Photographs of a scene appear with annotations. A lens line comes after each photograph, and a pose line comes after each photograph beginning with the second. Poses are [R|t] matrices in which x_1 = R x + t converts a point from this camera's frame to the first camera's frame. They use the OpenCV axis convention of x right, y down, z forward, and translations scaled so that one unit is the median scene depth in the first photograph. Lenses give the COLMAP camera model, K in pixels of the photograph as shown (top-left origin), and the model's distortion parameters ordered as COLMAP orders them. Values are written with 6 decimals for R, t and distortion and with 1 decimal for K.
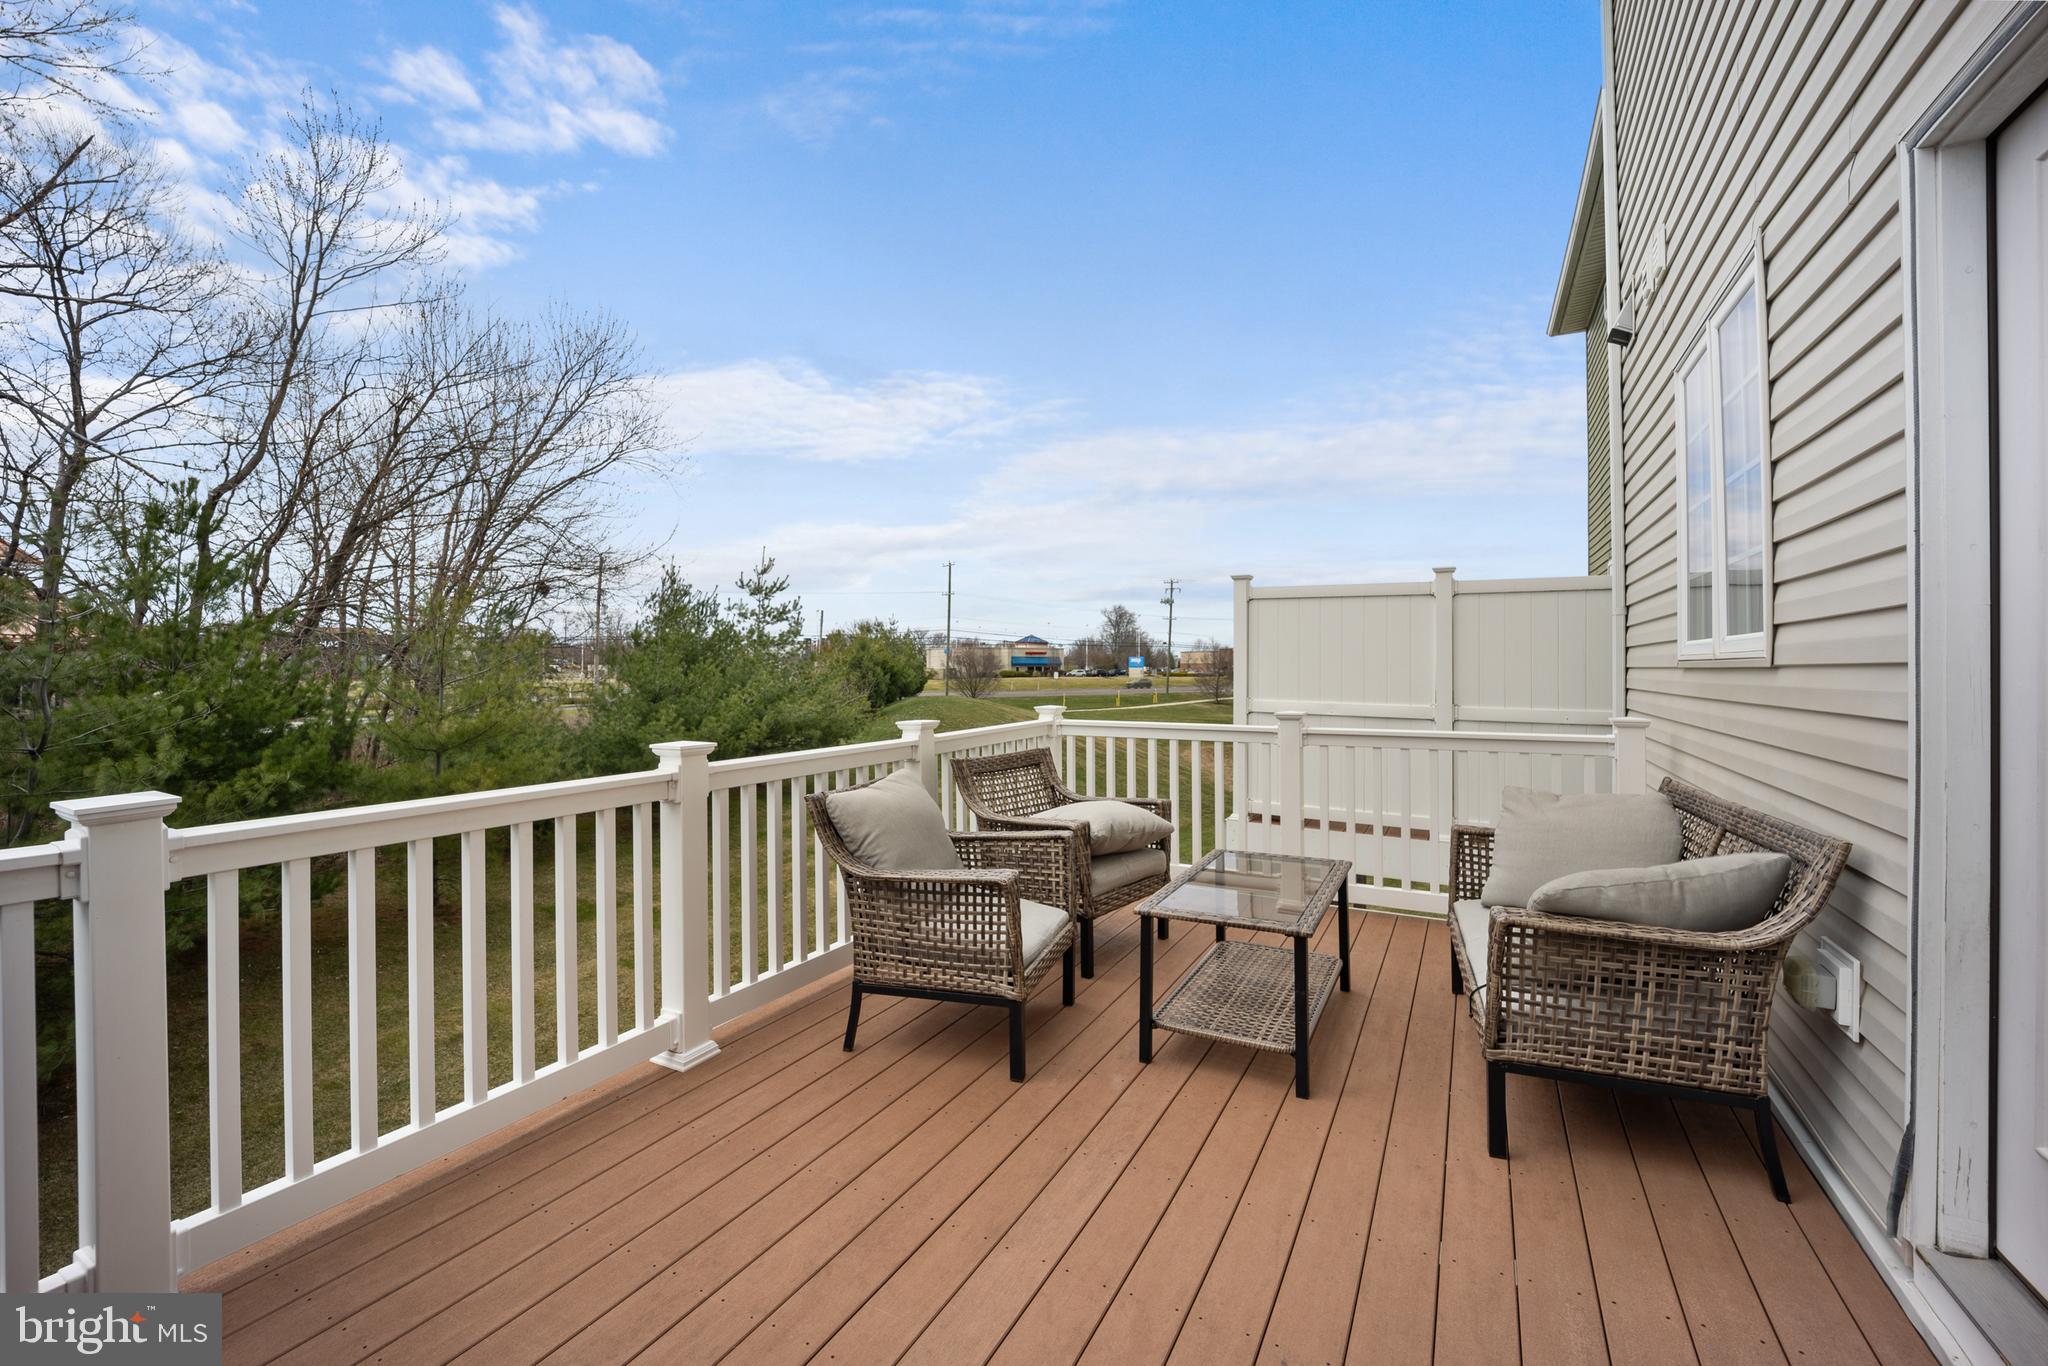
lens RADIAL K [[810.2, 0, 1025.7], [0, 810.2, 667.5], [0, 0, 1]] dist [-0.001424, -0.000034]
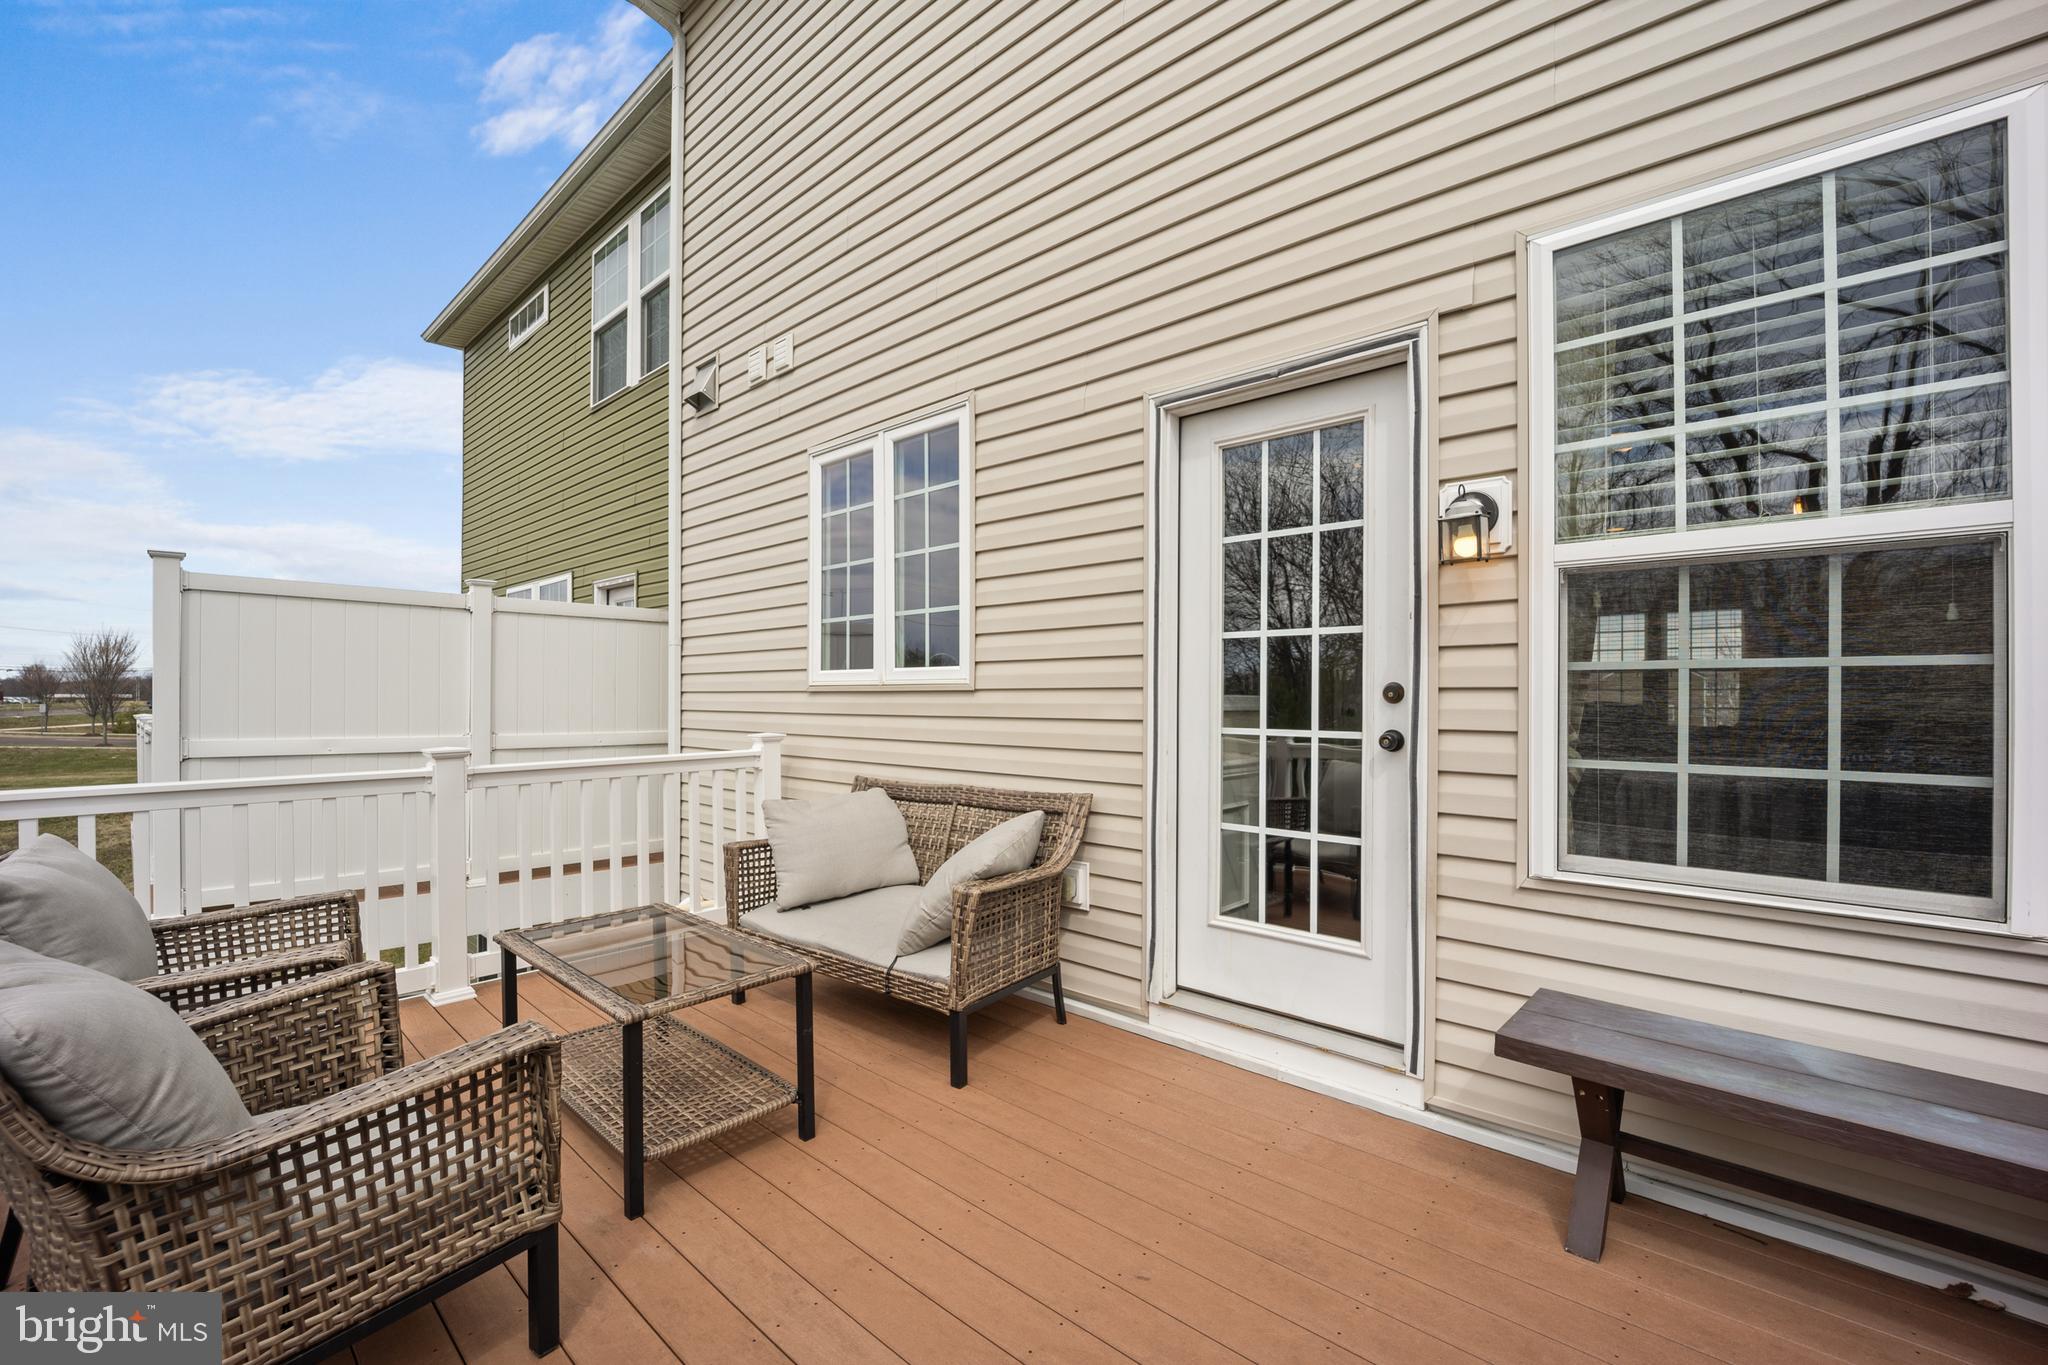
lens RADIAL K [[834.4, 0, 1018.4], [0, 834.4, 686.7], [0, 0, 1]] dist [-0.022204, 0.000301]
pose [[0.284061, 0.005240, 0.958792, -0.337714], [0.000289, 0.999985, -0.005550, 0.000327], [-0.958806, 0.001854, 0.284055, 0.309821]]
